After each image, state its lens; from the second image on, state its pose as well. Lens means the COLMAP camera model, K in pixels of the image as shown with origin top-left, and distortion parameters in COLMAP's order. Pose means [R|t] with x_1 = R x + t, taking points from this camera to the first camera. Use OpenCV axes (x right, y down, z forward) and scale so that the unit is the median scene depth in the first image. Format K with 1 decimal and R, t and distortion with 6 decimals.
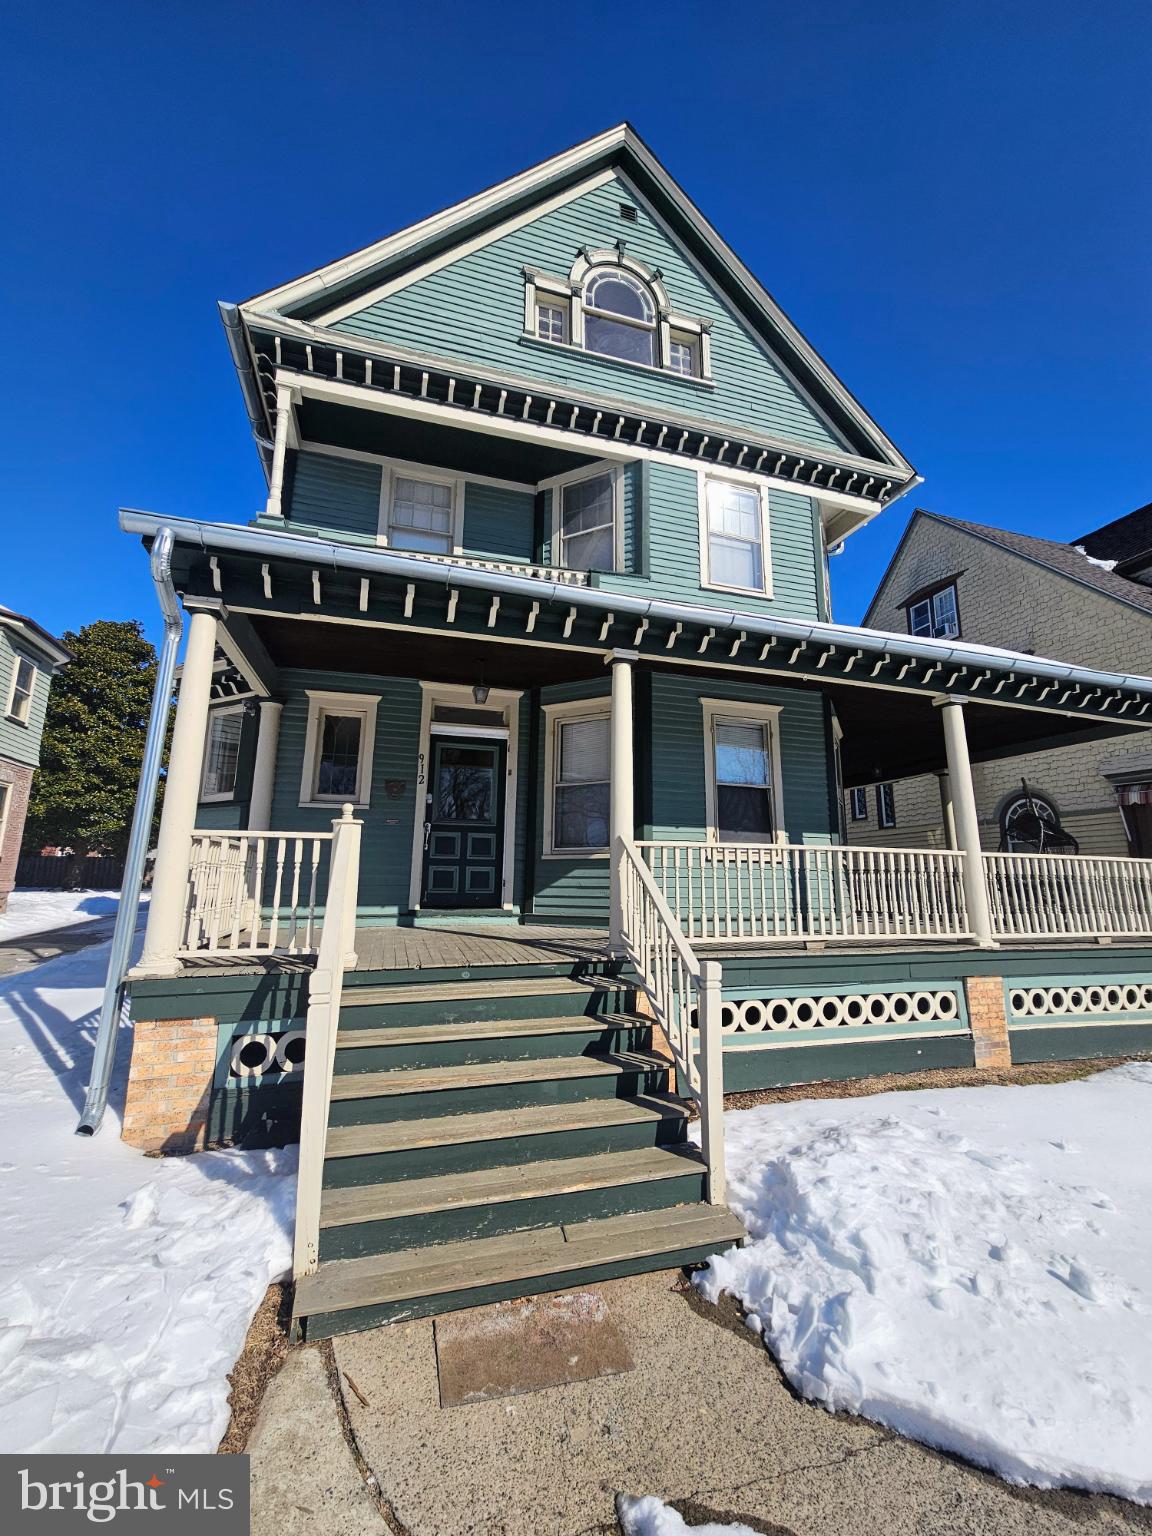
lens RADIAL K [[626.6, 0, 580.6], [0, 626.6, 758.2], [0, 0, 1]] dist [0.002035, 0.000298]
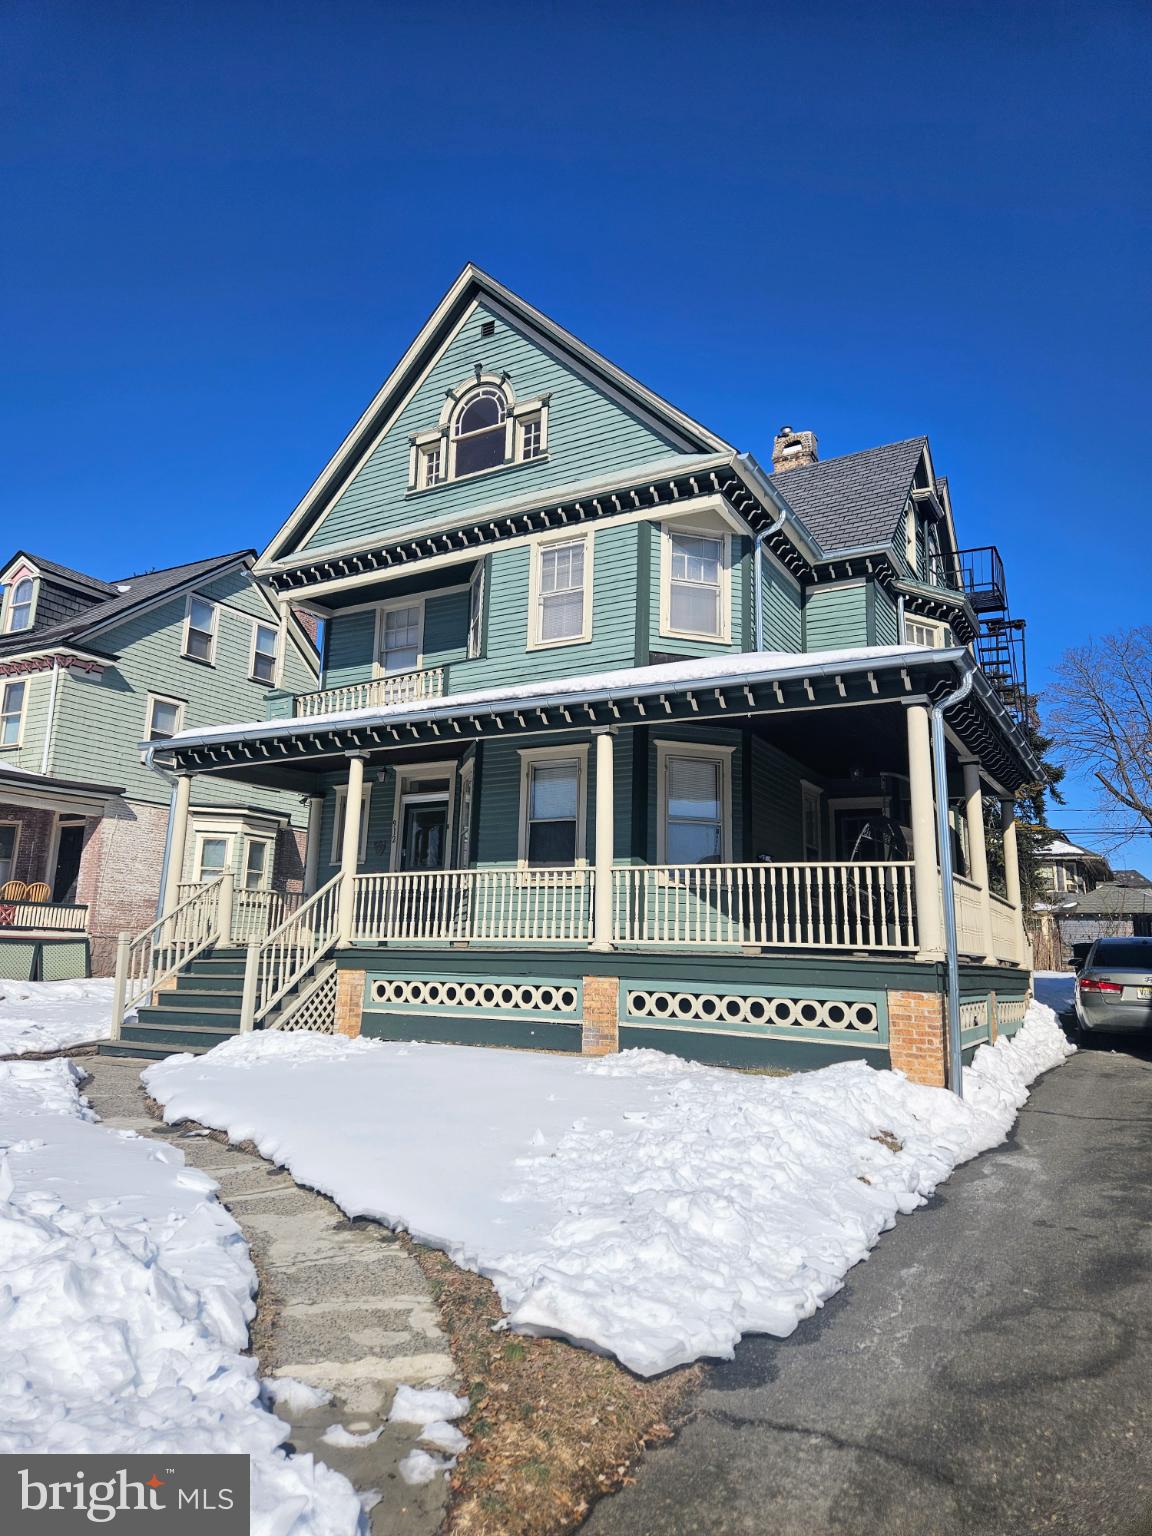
lens RADIAL K [[1016.9, 0, 575.3], [0, 1016.9, 737.7], [0, 0, 1]] dist [0.092914, -0.068752]
pose [[0.684885, -0.152658, -0.712480, 1.599745], [0.127388, 0.987834, -0.089203, 0.063788], [0.717430, -0.029668, 0.695999, -0.247067]]
